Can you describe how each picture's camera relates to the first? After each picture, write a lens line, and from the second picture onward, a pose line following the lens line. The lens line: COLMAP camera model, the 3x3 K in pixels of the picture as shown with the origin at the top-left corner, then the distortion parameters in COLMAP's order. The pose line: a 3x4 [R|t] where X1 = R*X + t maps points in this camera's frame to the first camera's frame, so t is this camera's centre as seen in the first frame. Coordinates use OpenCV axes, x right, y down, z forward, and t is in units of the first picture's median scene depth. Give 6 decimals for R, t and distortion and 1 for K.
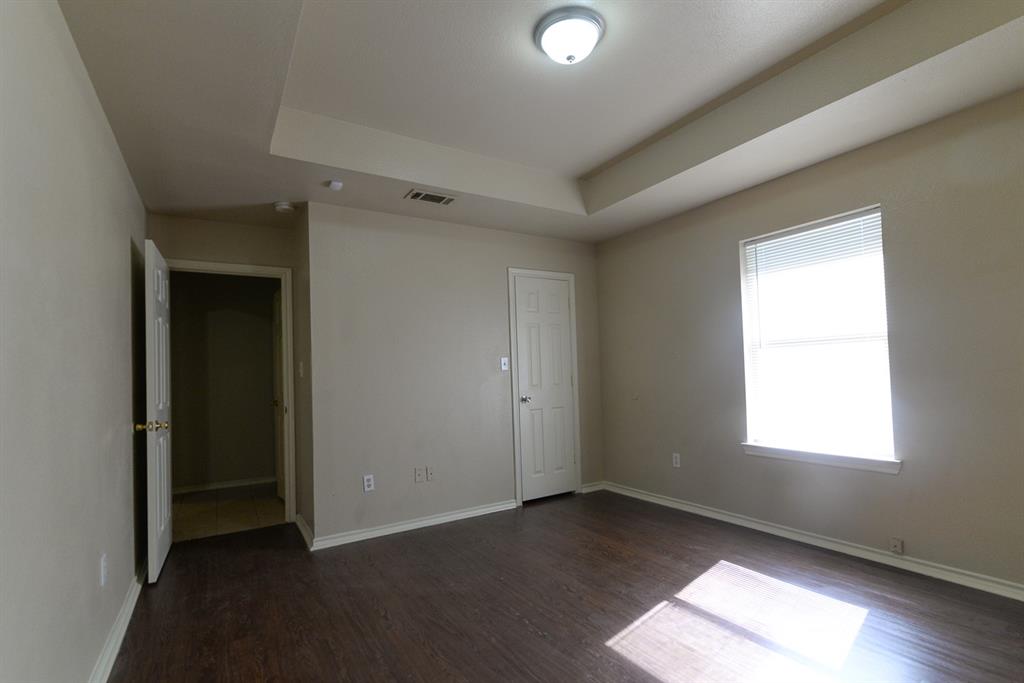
lens RADIAL K [[502.1, 0, 510.4], [0, 502.1, 354.1], [0, 0, 1]] dist [-0.015109, -0.000354]
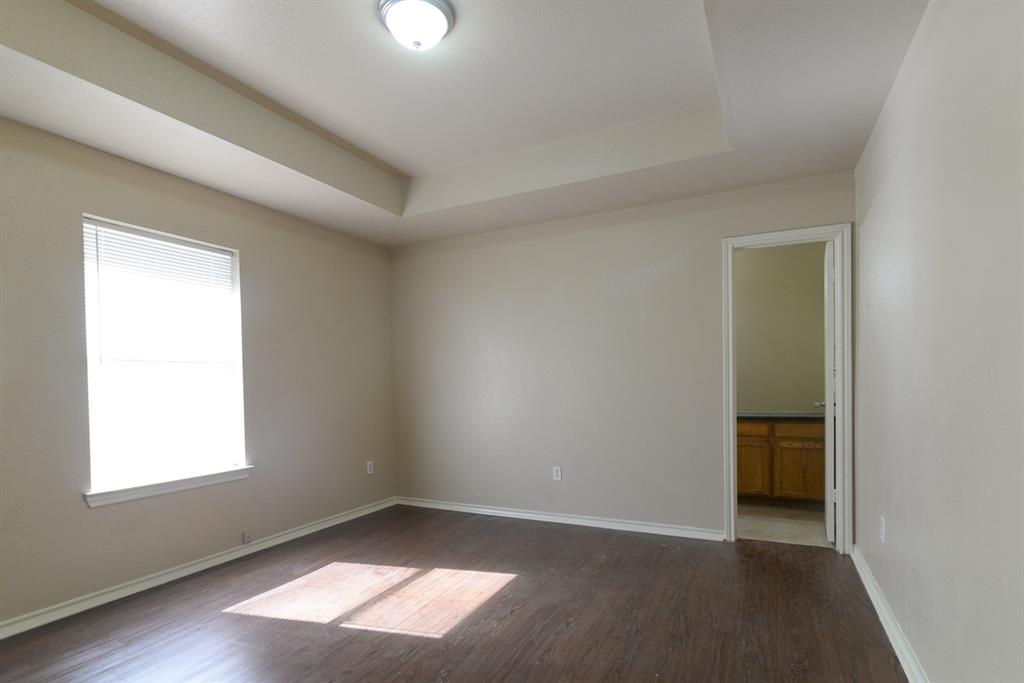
lens RADIAL K [[514.0, 0, 514.9], [0, 514.0, 387.9], [0, 0, 1]] dist [0.001524, 0.000382]
pose [[-0.555299, 0.034107, 0.830951, -0.657682], [0.004647, 0.999270, -0.037910, 0.075243], [-0.831638, -0.017190, -0.555052, 1.189728]]
